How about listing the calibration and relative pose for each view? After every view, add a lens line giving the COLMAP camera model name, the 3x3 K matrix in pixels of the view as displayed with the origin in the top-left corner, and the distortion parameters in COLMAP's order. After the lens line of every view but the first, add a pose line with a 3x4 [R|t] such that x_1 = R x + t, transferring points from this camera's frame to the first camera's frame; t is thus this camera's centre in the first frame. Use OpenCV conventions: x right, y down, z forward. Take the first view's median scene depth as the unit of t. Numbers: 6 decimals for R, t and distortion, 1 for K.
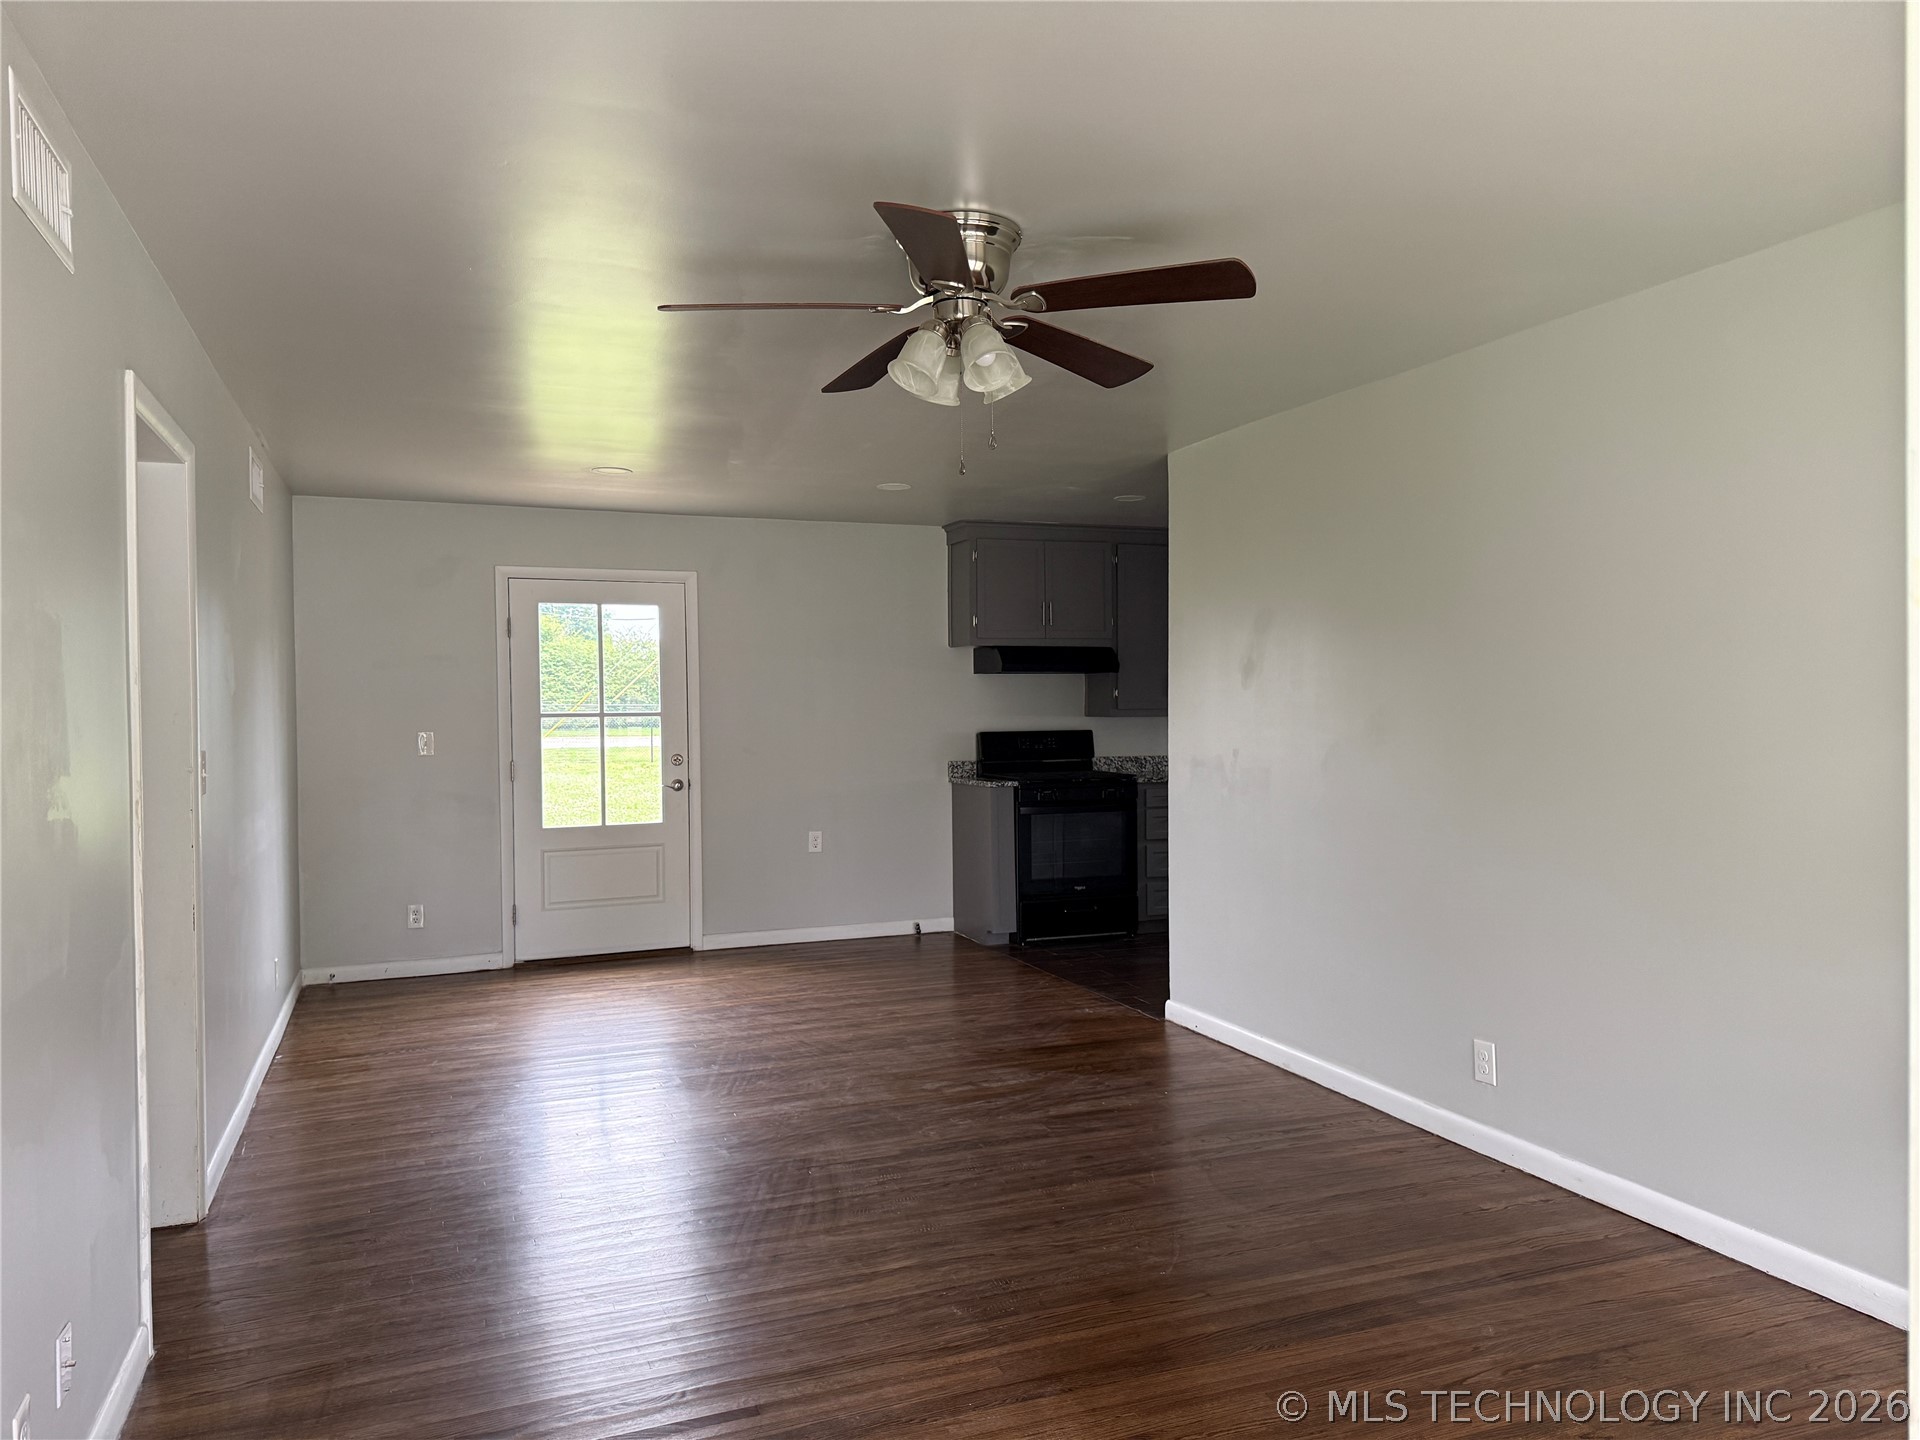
lens RADIAL K [[1355.3, 0, 960.0], [0, 1355.3, 720.0], [0, 0, 1]] dist [0.120350, -0.159552]
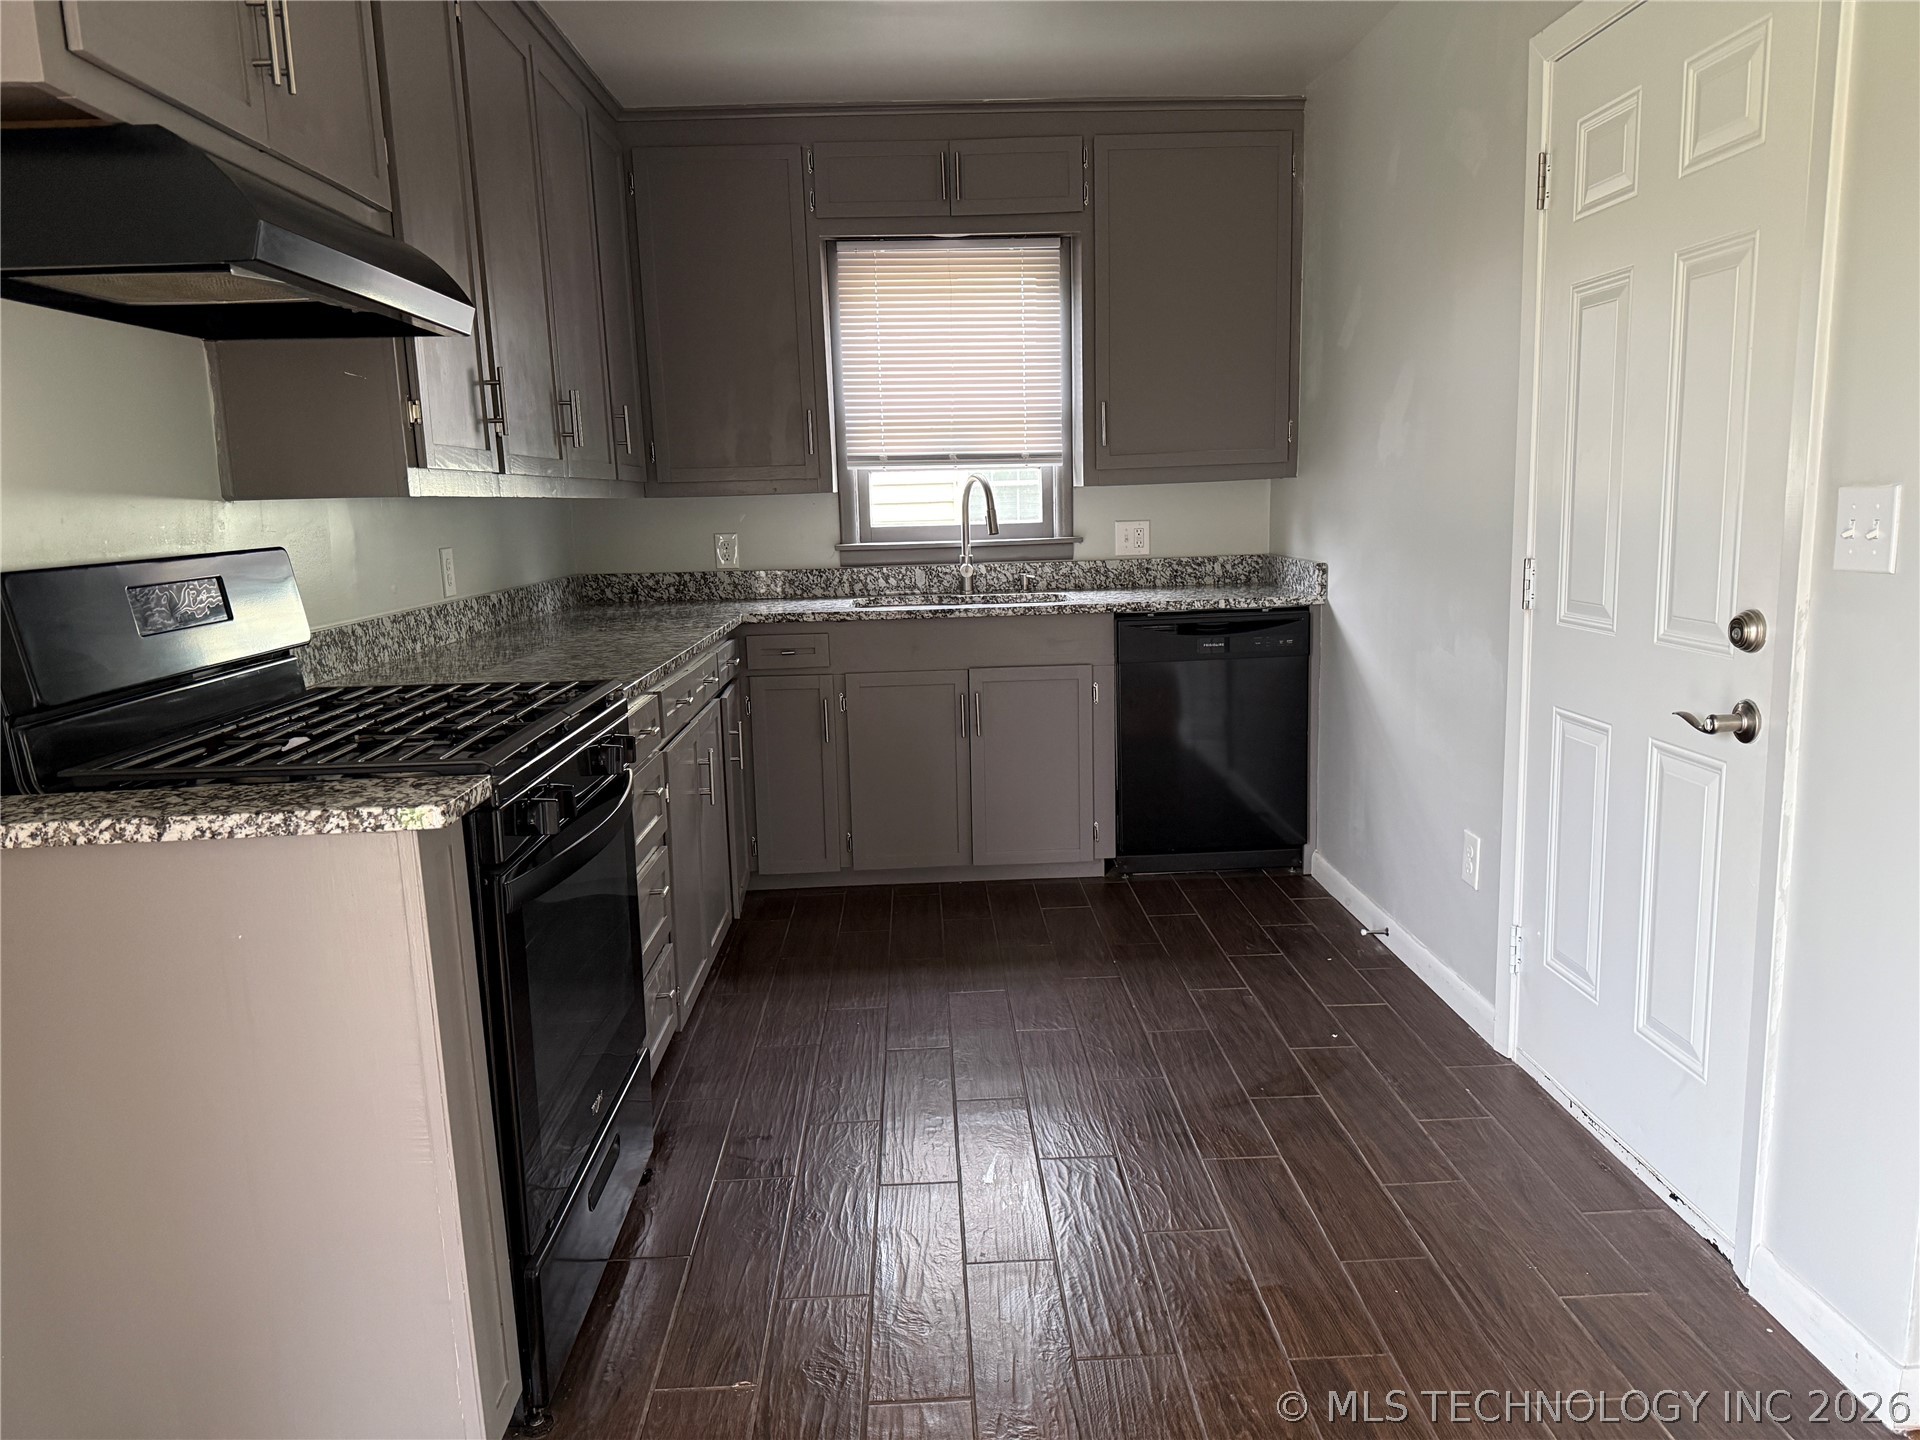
lens RADIAL K [[1355.3, 0, 960.0], [0, 1355.3, 720.0], [0, 0, 1]] dist [0.120350, -0.159552]
pose [[0.341042, -0.157796, 0.926710, -0.129199], [0.039553, 0.987347, 0.153565, 0.004587], [-0.939216, -0.015718, 0.342968, 0.787338]]
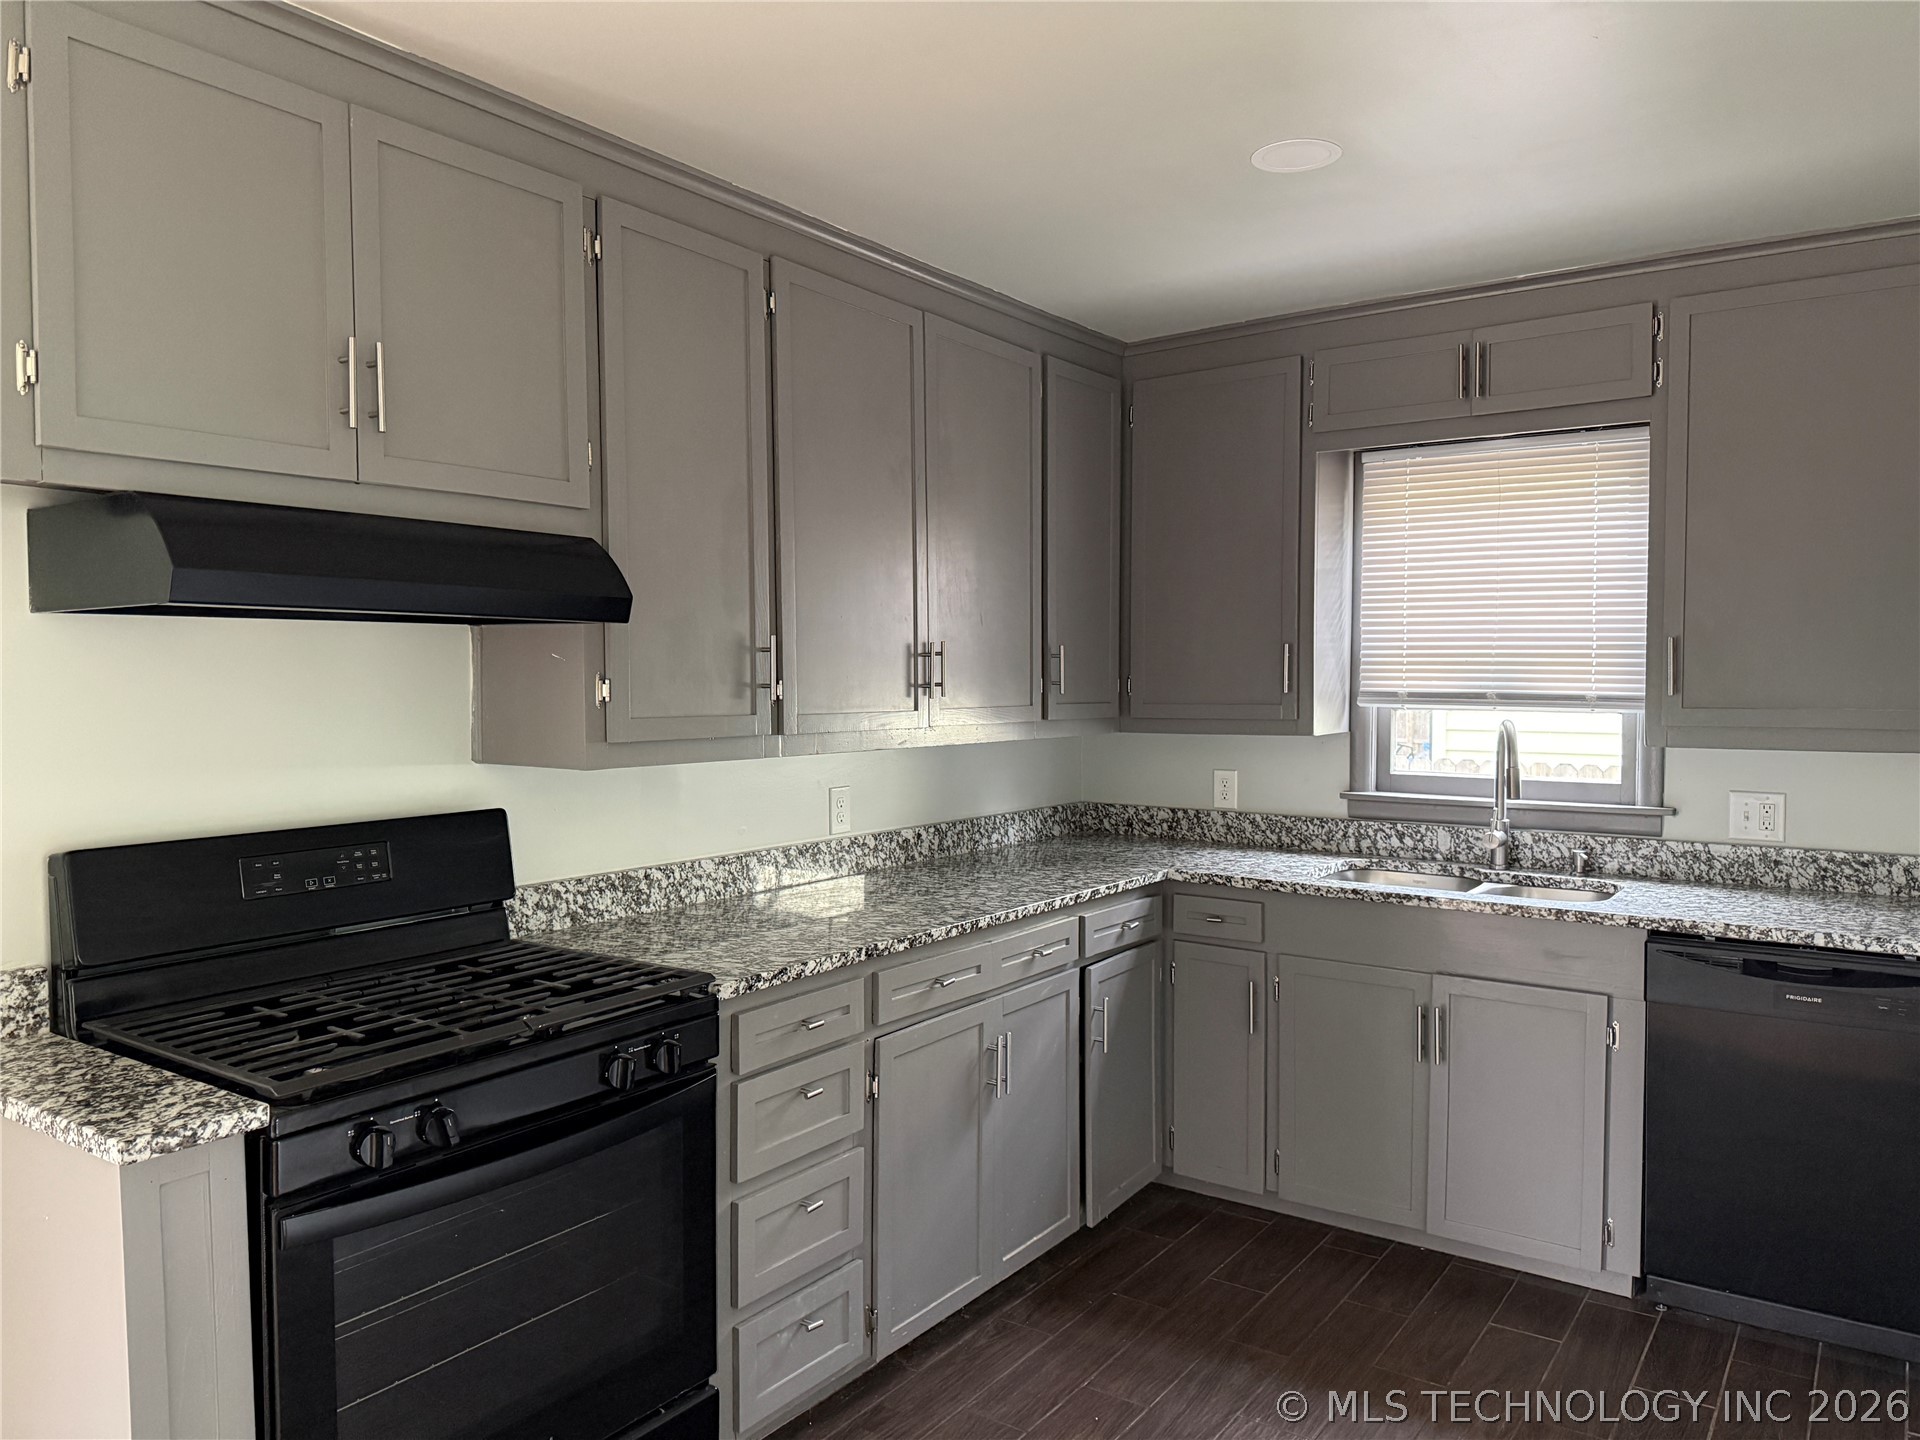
lens RADIAL K [[1355.3, 0, 960.0], [0, 1355.3, 720.0], [0, 0, 1]] dist [0.120350, -0.159552]
pose [[0.838924, -0.014737, 0.544049, 0.014766], [0.003629, 0.999763, 0.021484, -0.019372], [-0.544237, -0.016049, 0.838778, 0.697467]]
